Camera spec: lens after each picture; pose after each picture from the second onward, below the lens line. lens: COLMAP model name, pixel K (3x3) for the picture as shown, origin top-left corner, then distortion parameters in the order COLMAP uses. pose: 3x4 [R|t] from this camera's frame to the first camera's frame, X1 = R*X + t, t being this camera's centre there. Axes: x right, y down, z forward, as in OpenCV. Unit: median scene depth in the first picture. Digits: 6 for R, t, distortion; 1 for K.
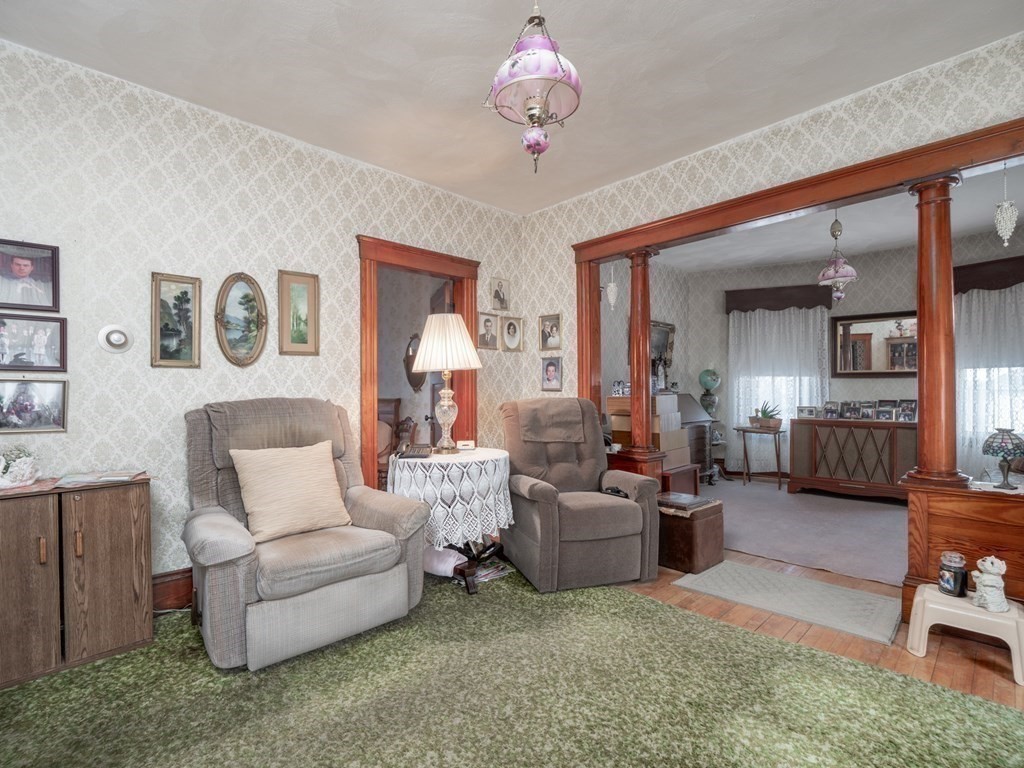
lens RADIAL K [[477.8, 0, 516.9], [0, 477.8, 388.7], [0, 0, 1]] dist [-0.028401, 0.000862]
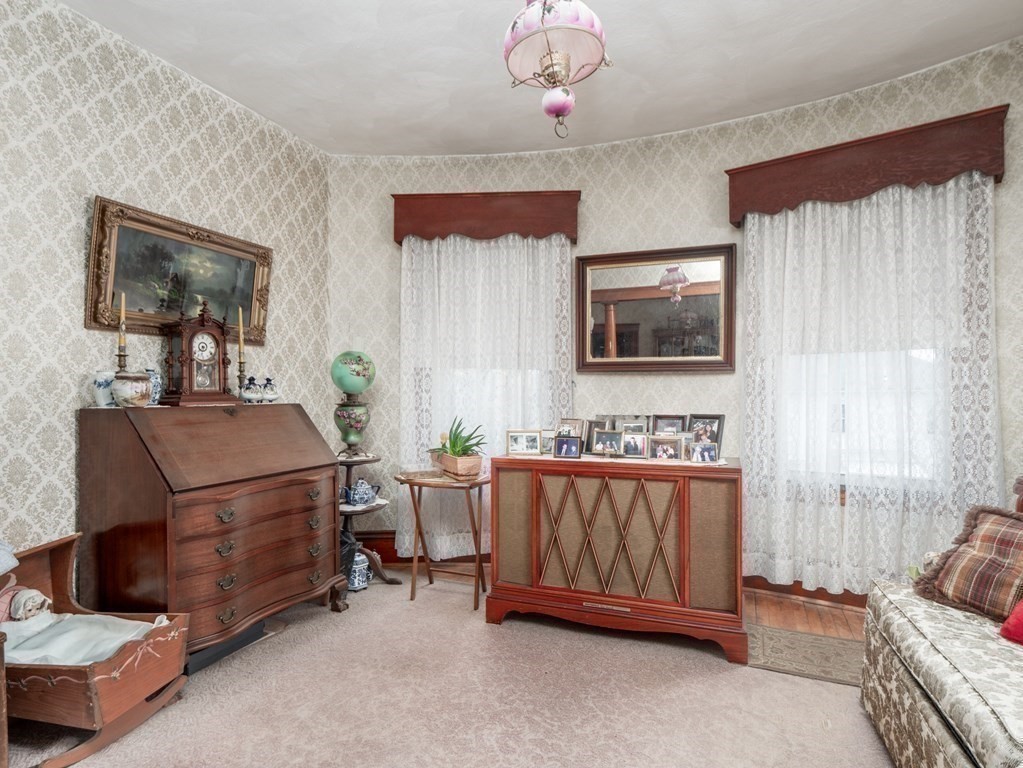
lens RADIAL K [[538.6, 0, 509.8], [0, 538.6, 386.4], [0, 0, 1]] dist [0.000310, -0.000360]
pose [[0.913827, 0.003239, 0.406090, 0.227259], [0.000269, 0.999963, -0.008580, -0.000416], [-0.406103, 0.007950, 0.913793, 0.307657]]
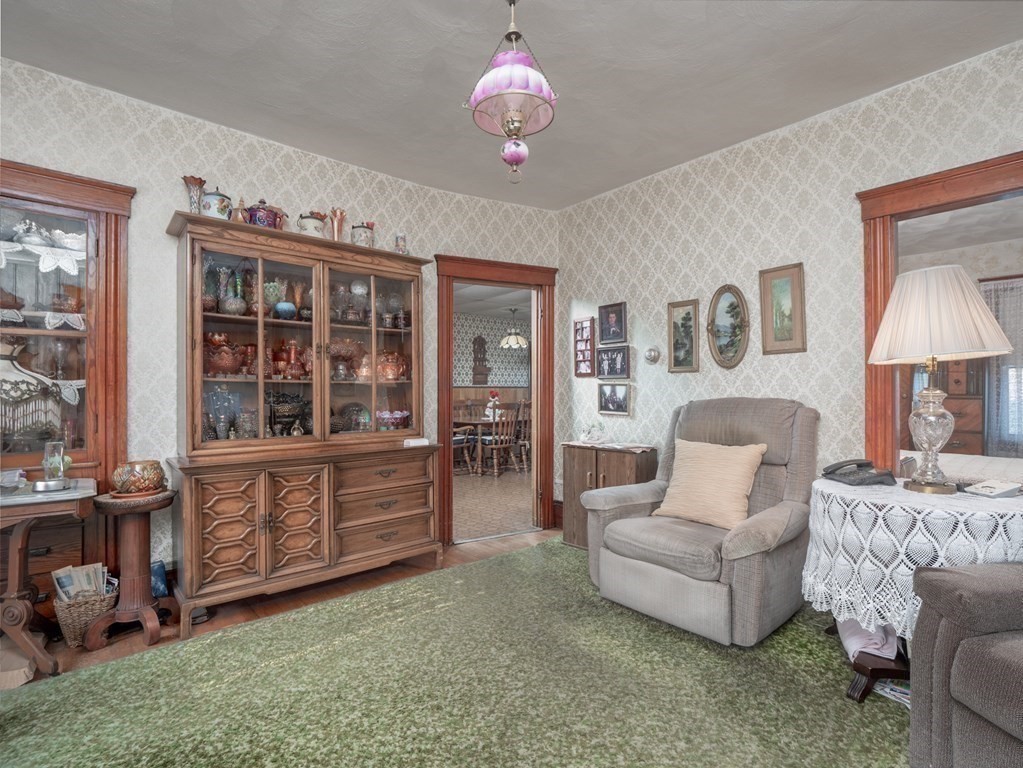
lens RADIAL K [[477.3, 0, 509.0], [0, 477.3, 388.2], [0, 0, 1]] dist [-0.028401, 0.000862]
pose [[-0.045103, -0.004937, -0.998970, 0.990453], [0.000981, 0.999987, -0.004986, 0.007094], [0.998982, -0.001205, -0.045097, 0.955257]]
